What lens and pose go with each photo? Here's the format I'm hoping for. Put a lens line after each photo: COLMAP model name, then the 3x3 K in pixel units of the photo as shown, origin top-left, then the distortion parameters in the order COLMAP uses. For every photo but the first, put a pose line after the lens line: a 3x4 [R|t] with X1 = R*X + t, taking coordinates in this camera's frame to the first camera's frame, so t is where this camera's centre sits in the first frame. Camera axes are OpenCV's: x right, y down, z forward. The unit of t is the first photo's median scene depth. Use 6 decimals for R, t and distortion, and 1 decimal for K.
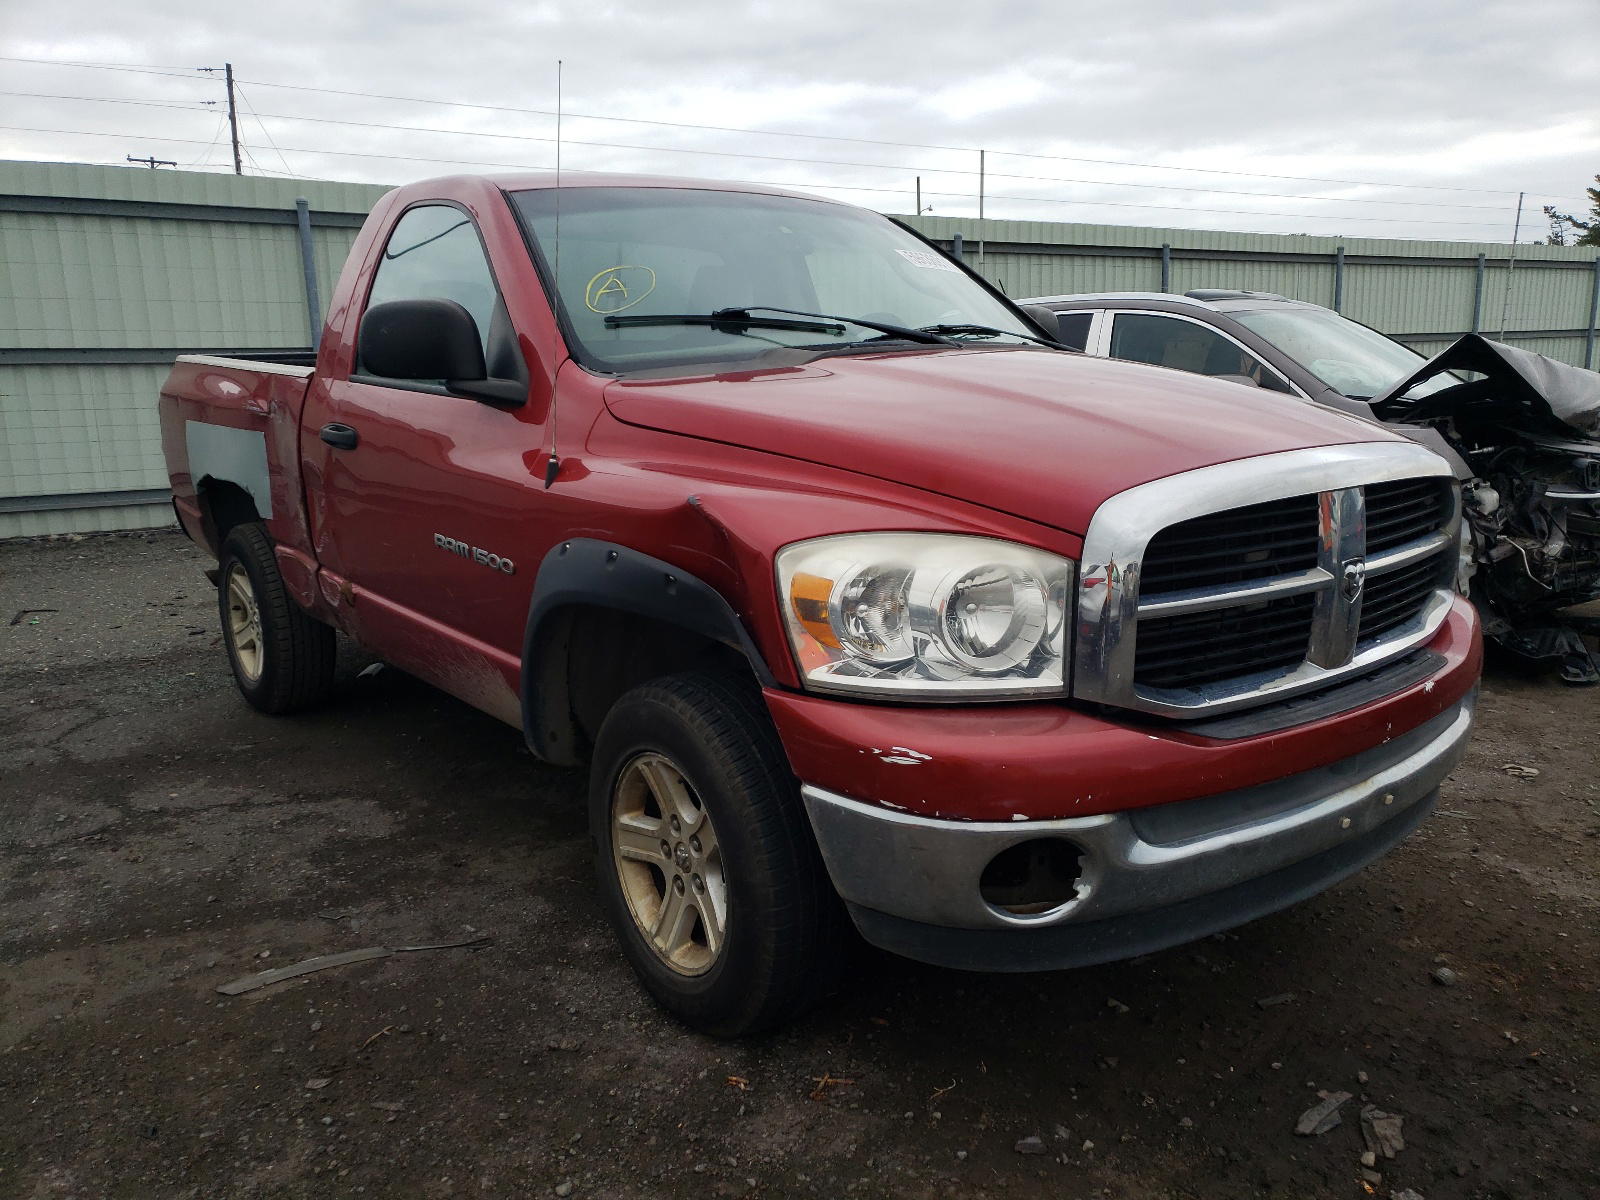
lens RADIAL K [[1304.4, 0, 753.9], [0, 1304.4, 597.8], [0, 0, 1]] dist [0.106176, -0.087463]
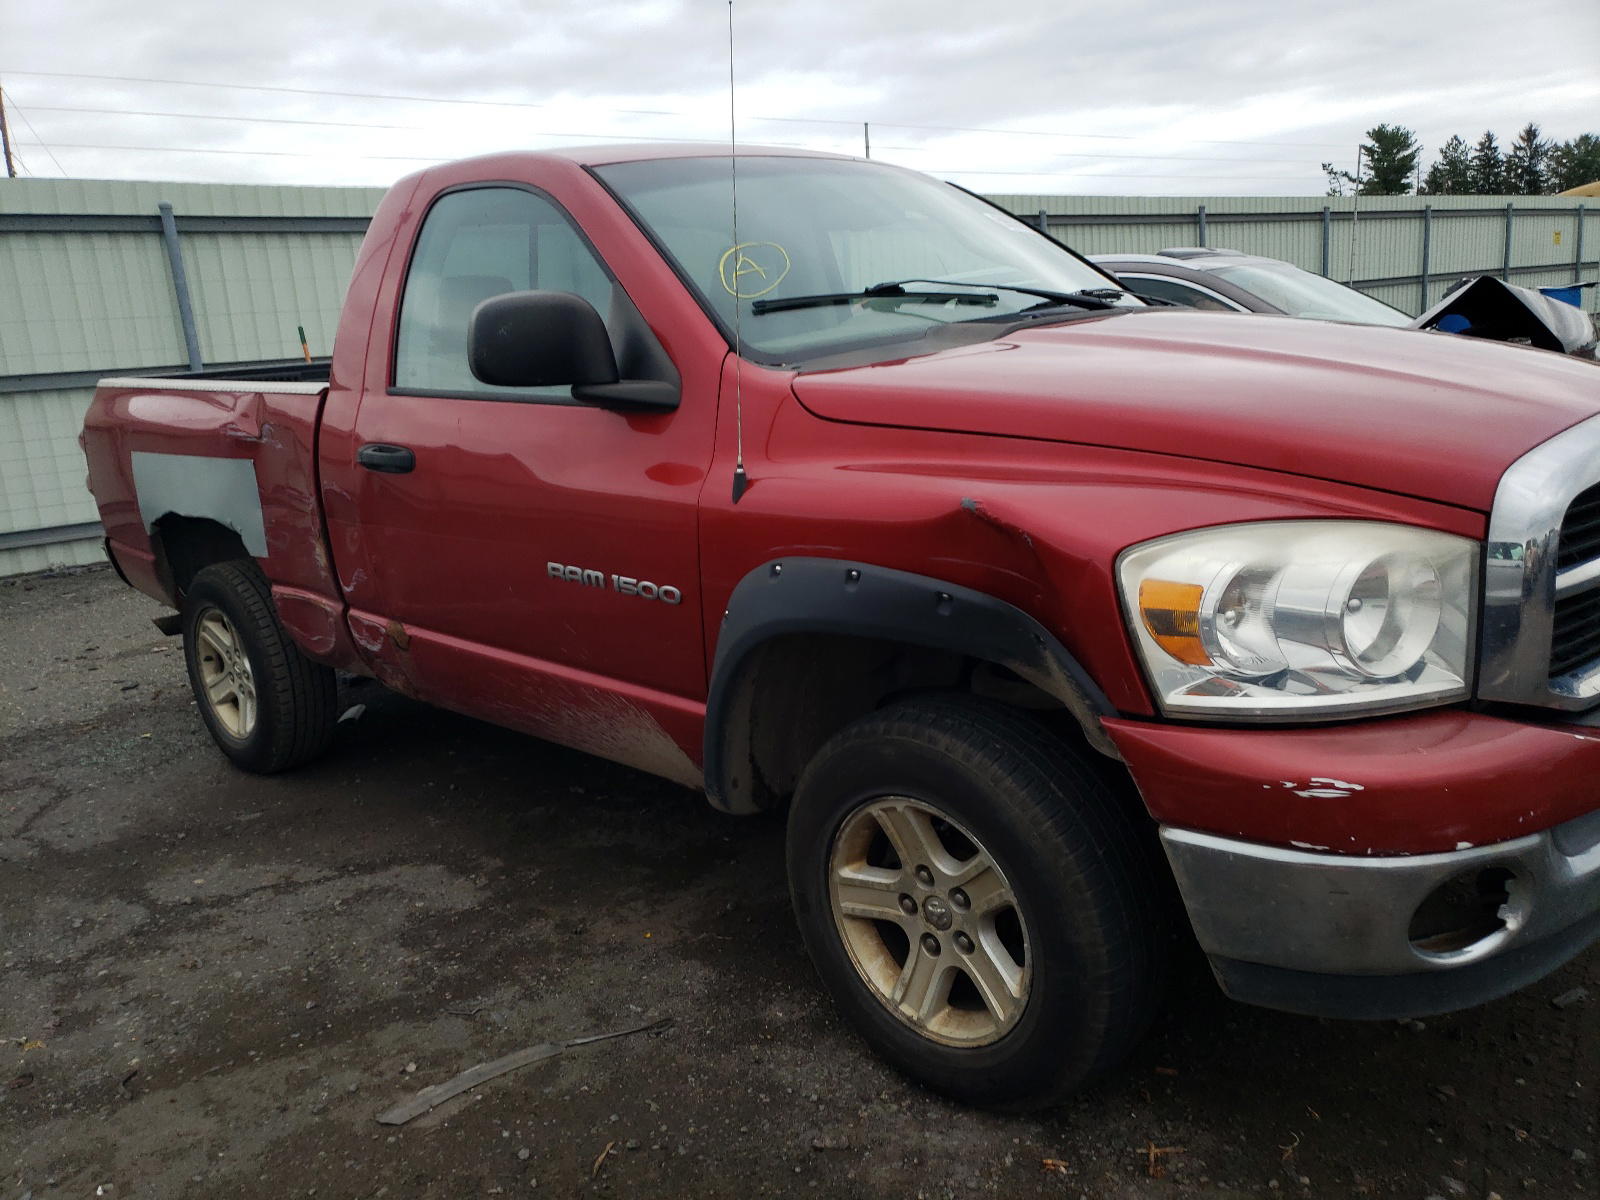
lens RADIAL K [[1305.7, 0, 758.5], [0, 1305.7, 601.9], [0, 0, 1]] dist [0.077939, -0.076094]
pose [[0.989411, -0.083418, 0.118772, -0.218375], [0.081788, 0.996477, 0.018539, -0.028711], [-0.119900, -0.008629, 0.992749, 0.125016]]
